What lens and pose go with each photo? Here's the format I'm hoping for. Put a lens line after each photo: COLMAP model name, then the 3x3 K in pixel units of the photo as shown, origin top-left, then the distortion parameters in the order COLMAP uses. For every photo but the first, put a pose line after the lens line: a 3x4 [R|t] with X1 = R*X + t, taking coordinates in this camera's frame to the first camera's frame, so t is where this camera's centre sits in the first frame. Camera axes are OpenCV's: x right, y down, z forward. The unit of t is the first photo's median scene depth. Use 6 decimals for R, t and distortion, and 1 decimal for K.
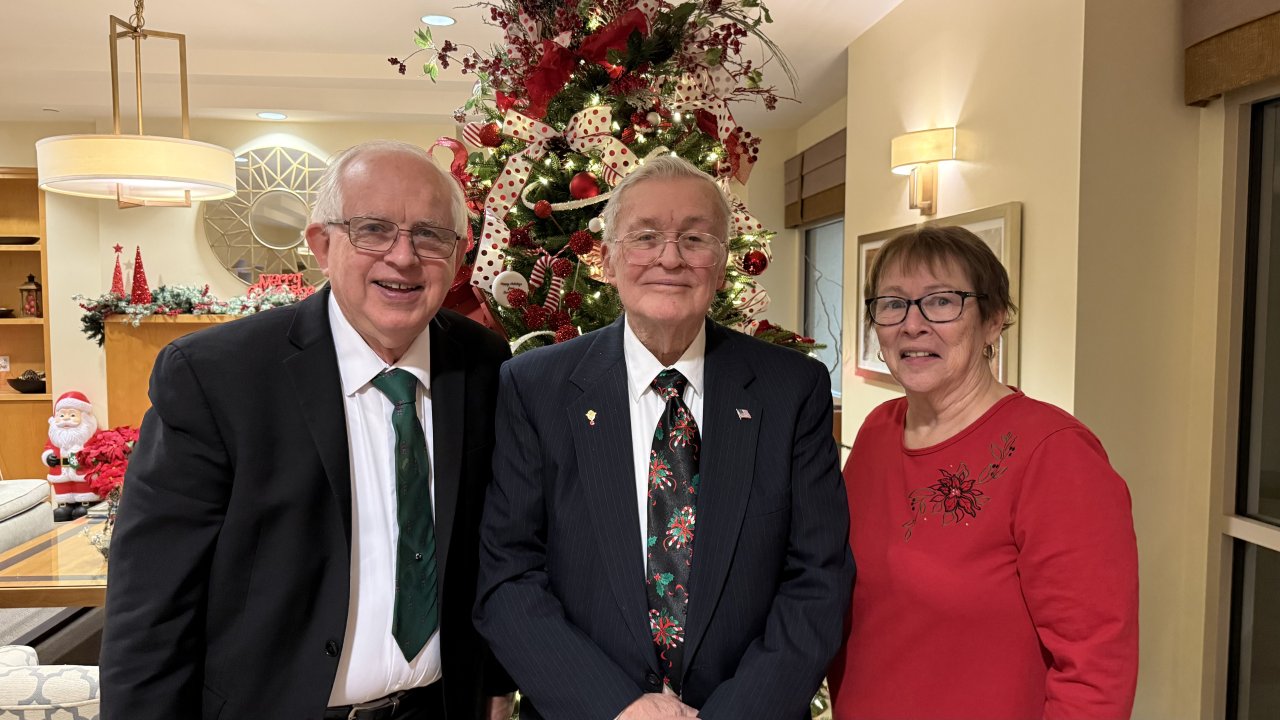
lens RADIAL K [[904.0, 0, 623.9], [0, 904.0, 361.7], [0, 0, 1]] dist [0.040463, -0.060847]
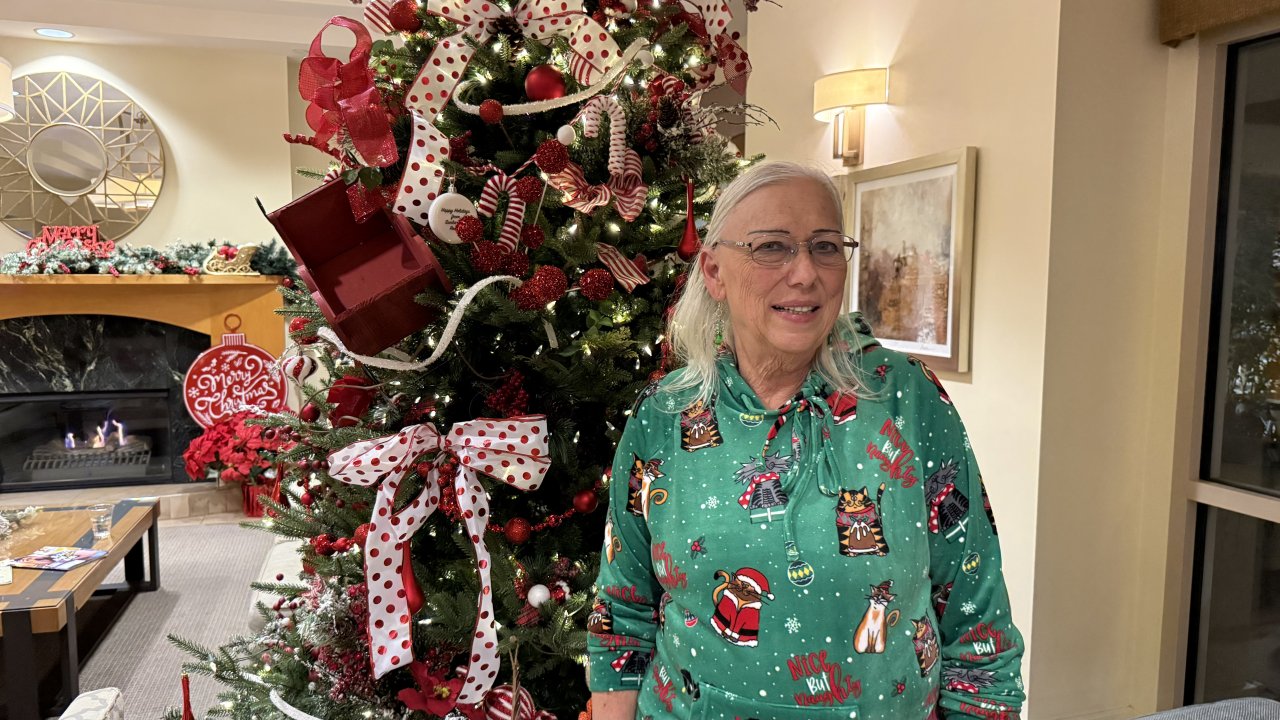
lens RADIAL K [[904.0, 0, 635.7], [0, 904.0, 367.5], [0, 0, 1]] dist [0.040463, -0.060847]
pose [[0.979572, -0.013549, 0.200637, -0.097719], [0.005883, 0.999231, 0.038758, 0.009962], [-0.201008, -0.036786, 0.978899, 0.186380]]
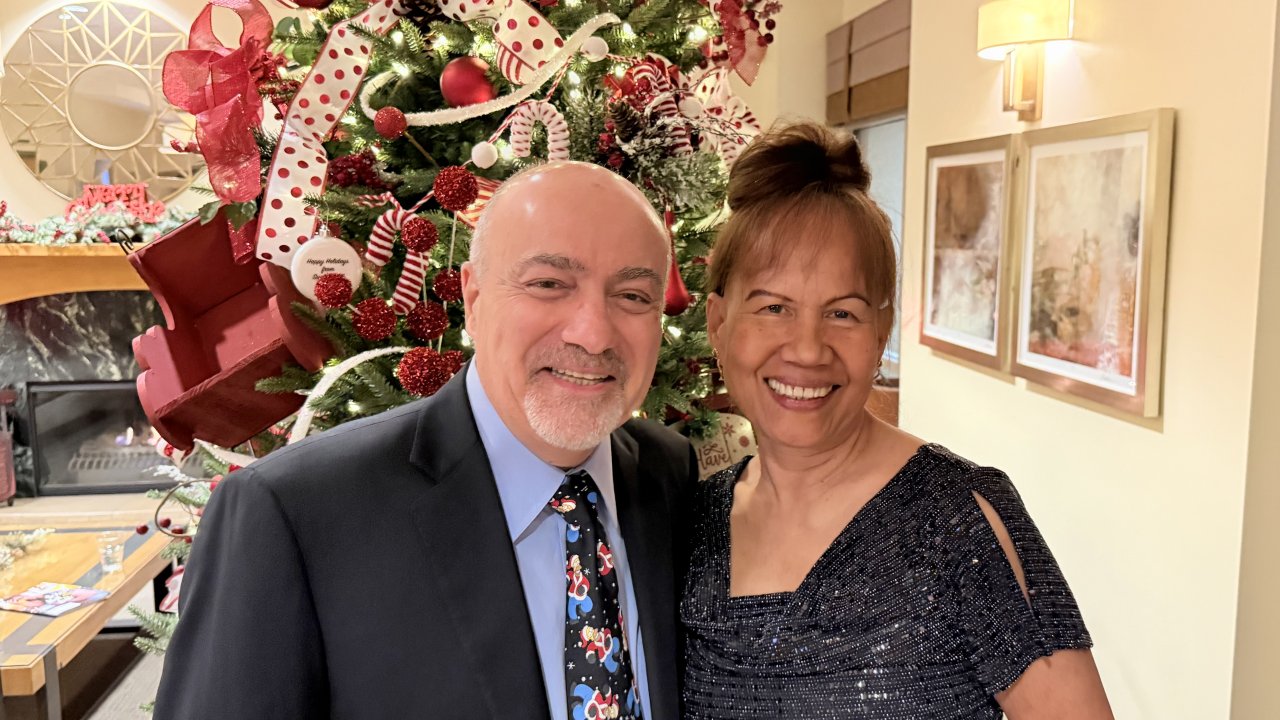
lens RADIAL K [[1117.6, 0, 707.8], [0, 1117.6, 357.4], [0, 0, 1]] dist [0.051525, -0.086980]
pose [[0.997359, -0.003619, 0.072543, 0.042507], [-0.001240, 0.997764, 0.066823, -0.055520], [-0.072623, -0.066736, 0.995124, 0.223943]]
